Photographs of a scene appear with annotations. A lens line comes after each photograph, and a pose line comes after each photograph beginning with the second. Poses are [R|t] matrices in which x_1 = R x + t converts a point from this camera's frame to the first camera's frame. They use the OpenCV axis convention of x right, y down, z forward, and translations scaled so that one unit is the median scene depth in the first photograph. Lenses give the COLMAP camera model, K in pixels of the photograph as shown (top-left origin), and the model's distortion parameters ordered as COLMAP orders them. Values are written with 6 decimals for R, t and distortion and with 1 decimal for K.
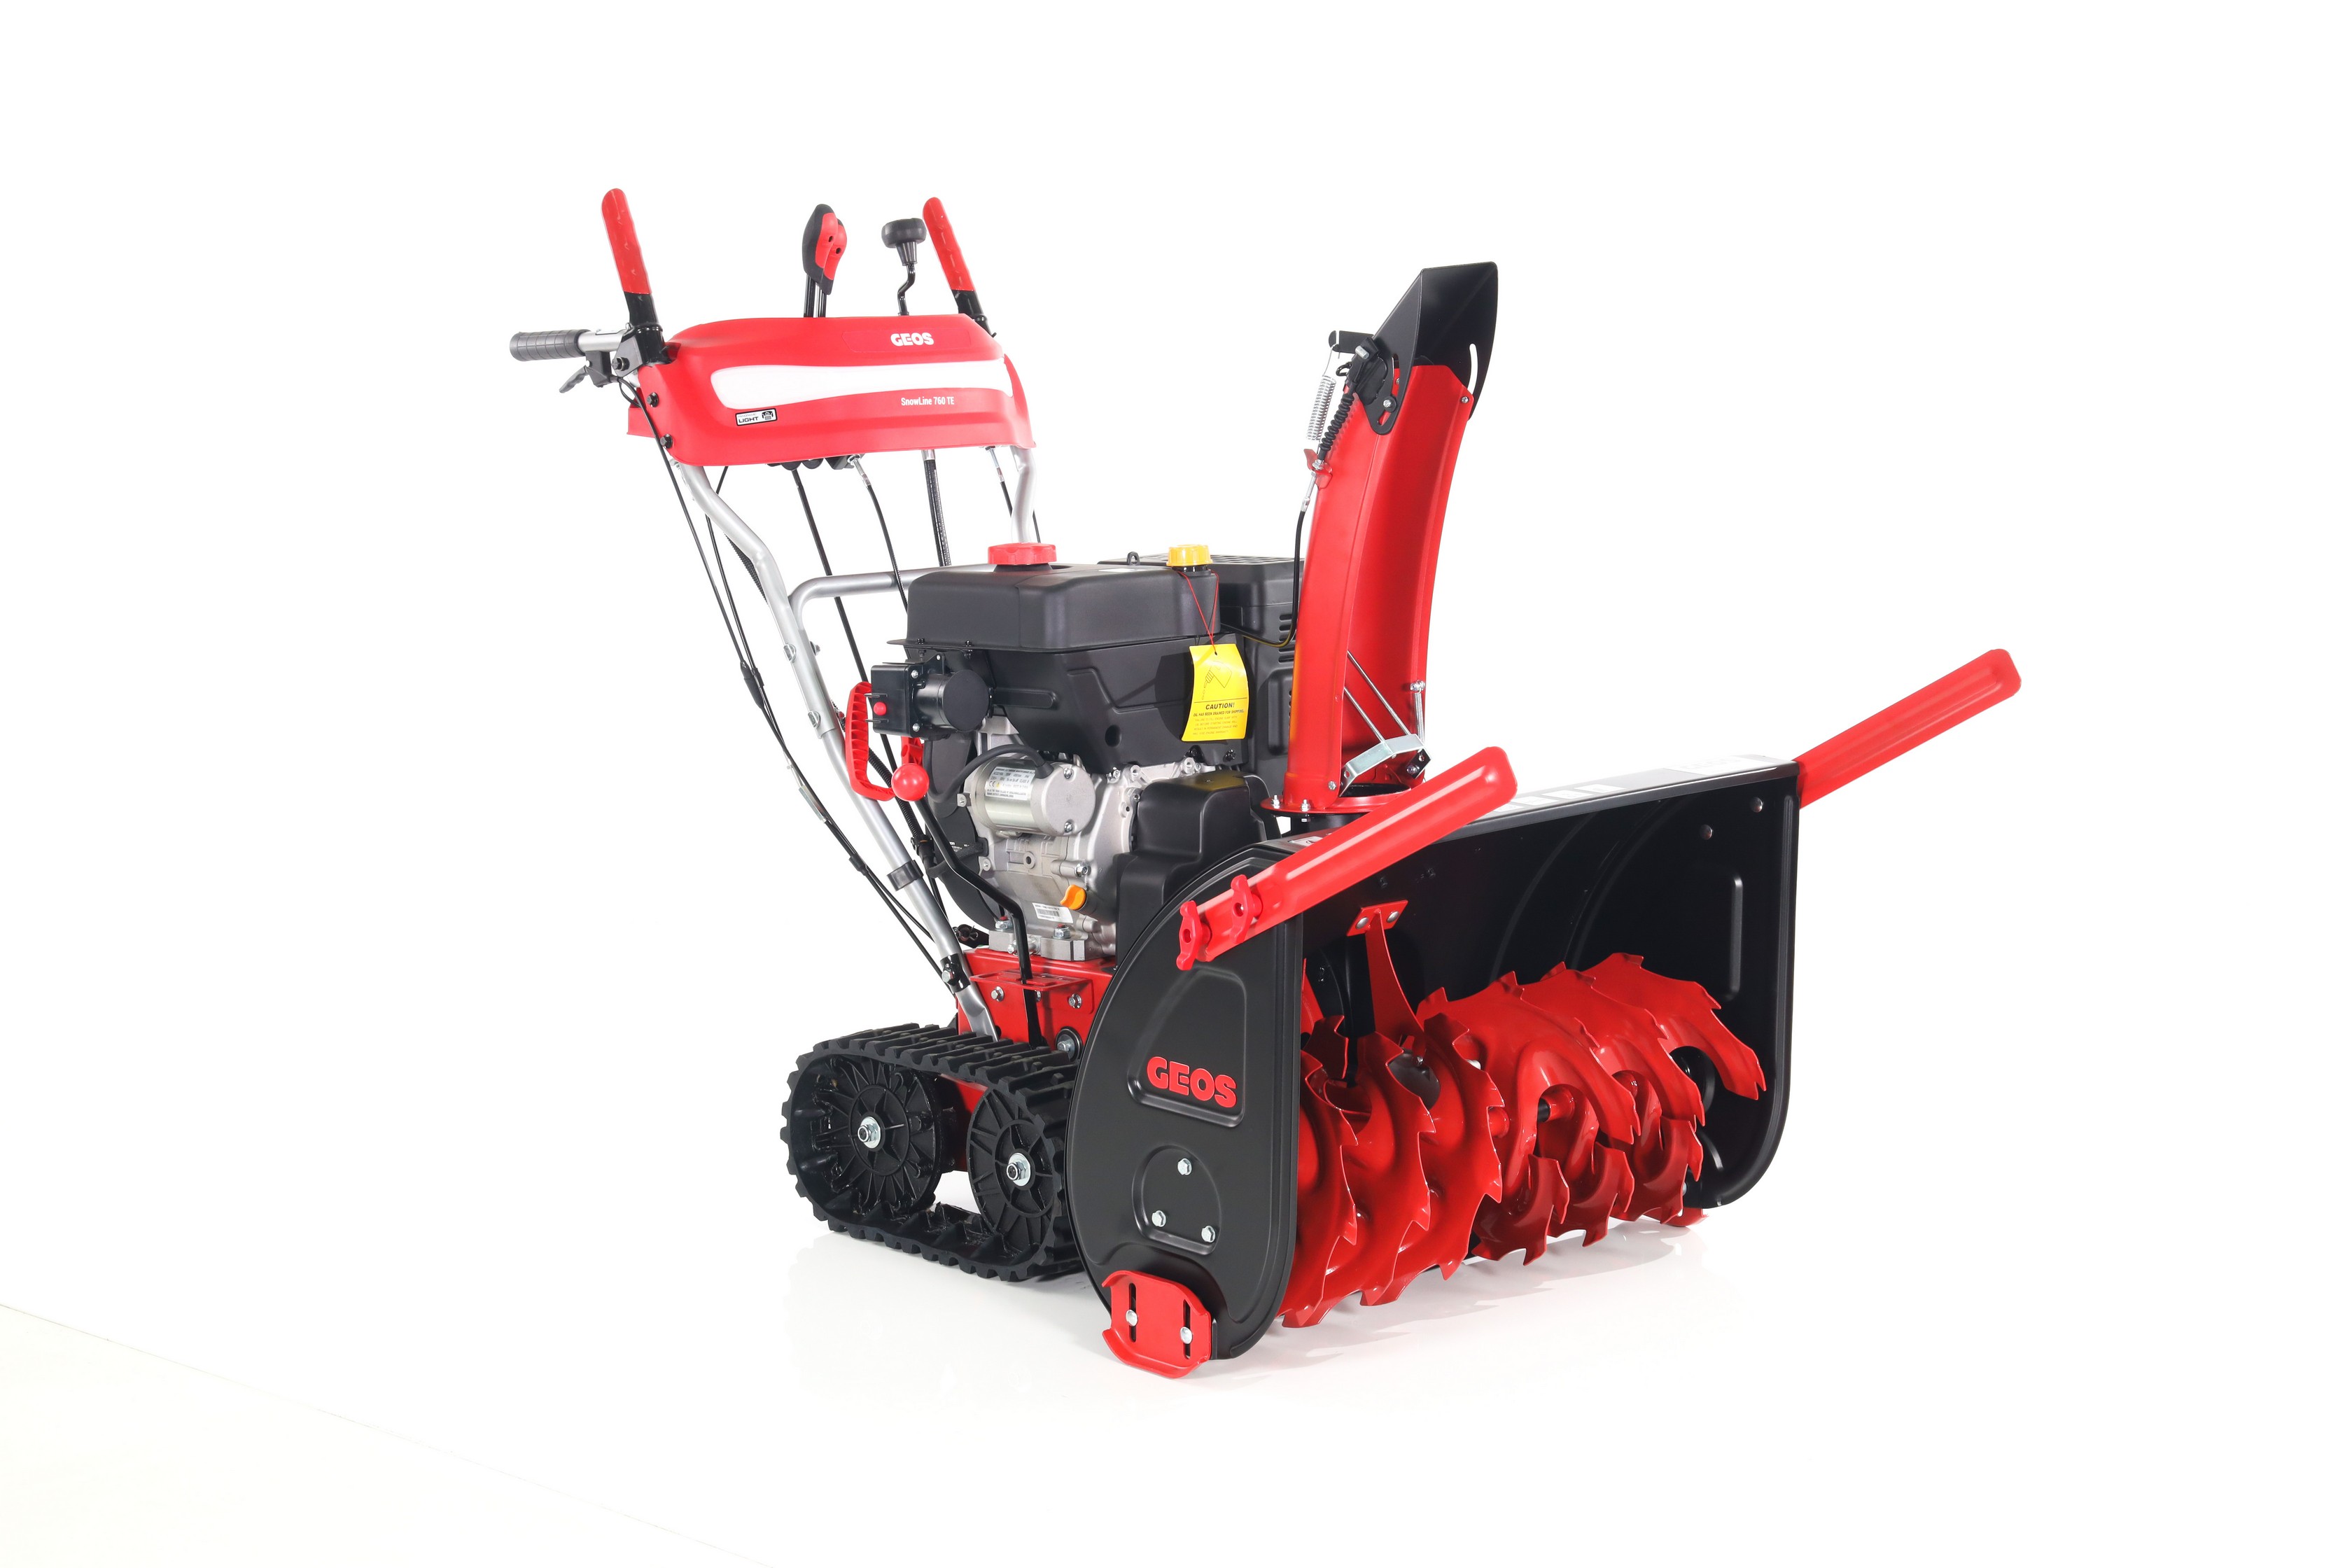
lens RADIAL K [[3913.7, 0, 1169.2], [0, 3913.7, 776.9], [0, 0, 1]] dist [0.151879, 0.000000]
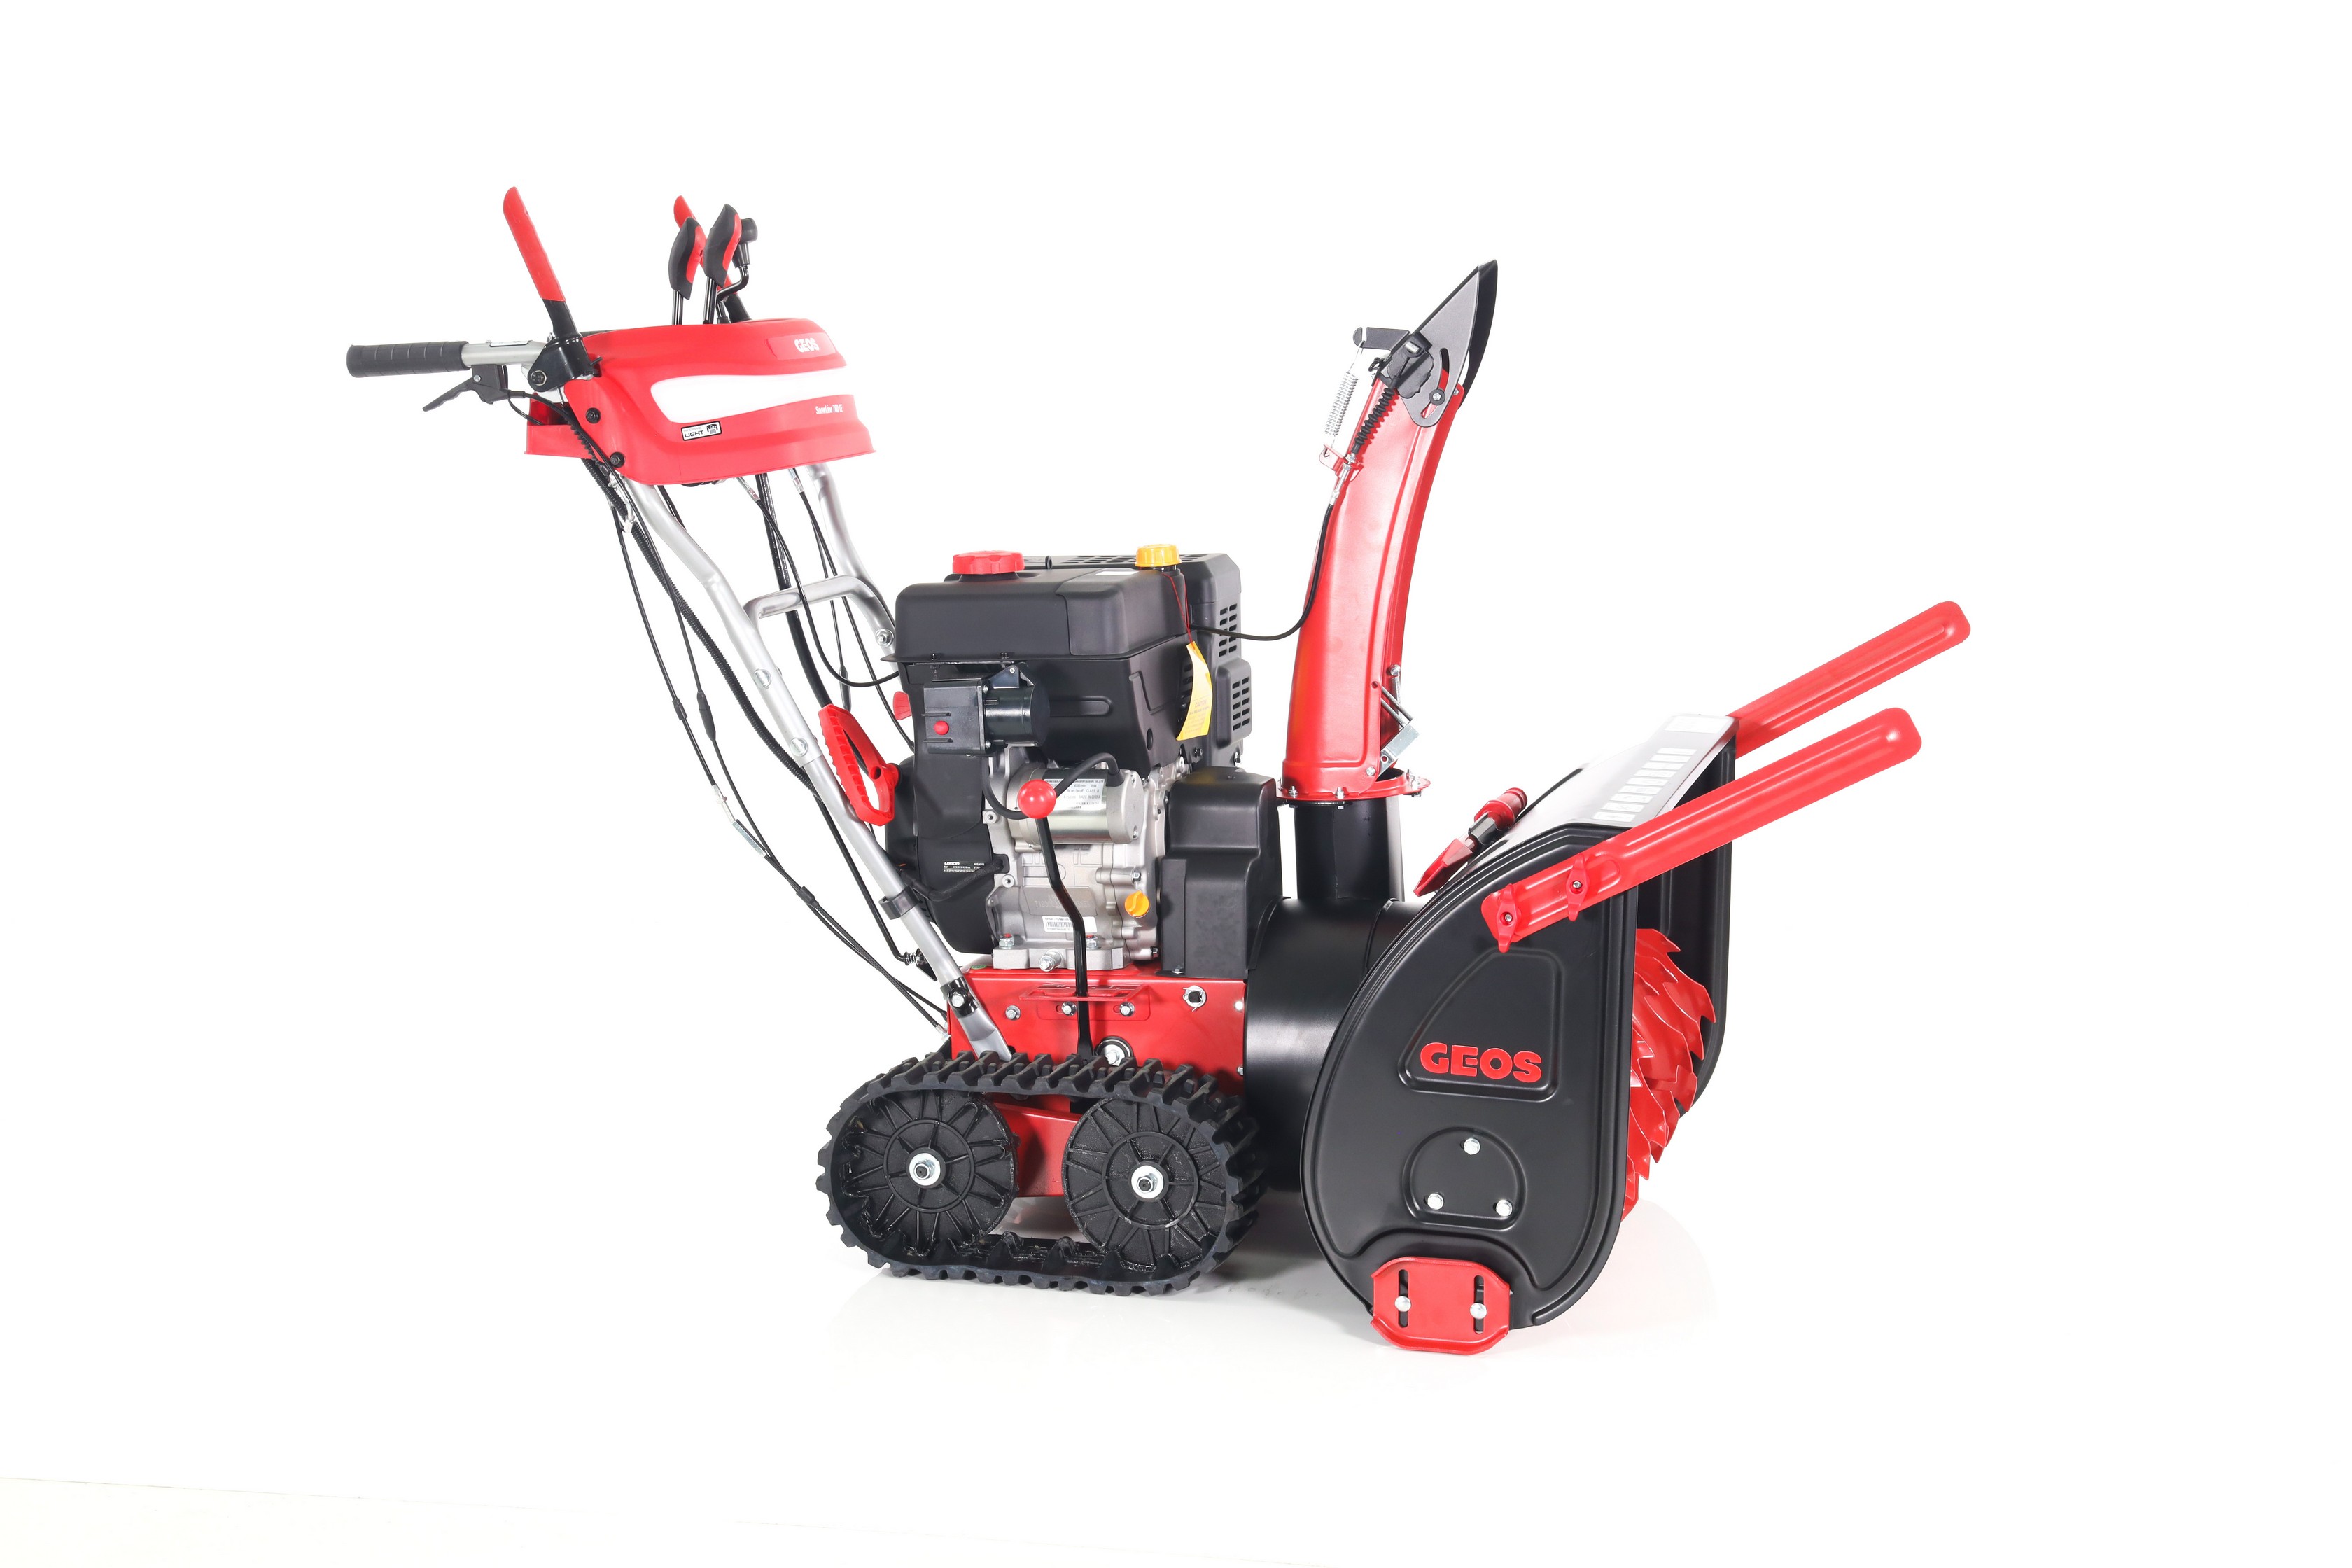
lens RADIAL K [[3913.7, 0, 1170.9], [0, 3913.7, 790.8], [0, 0, 1]] dist [0.151879, 0.000000]
pose [[0.858084, -0.077217, 0.507671, -0.505306], [0.074825, 0.996879, 0.025154, -0.021596], [-0.508029, 0.016403, 0.861184, 0.138397]]
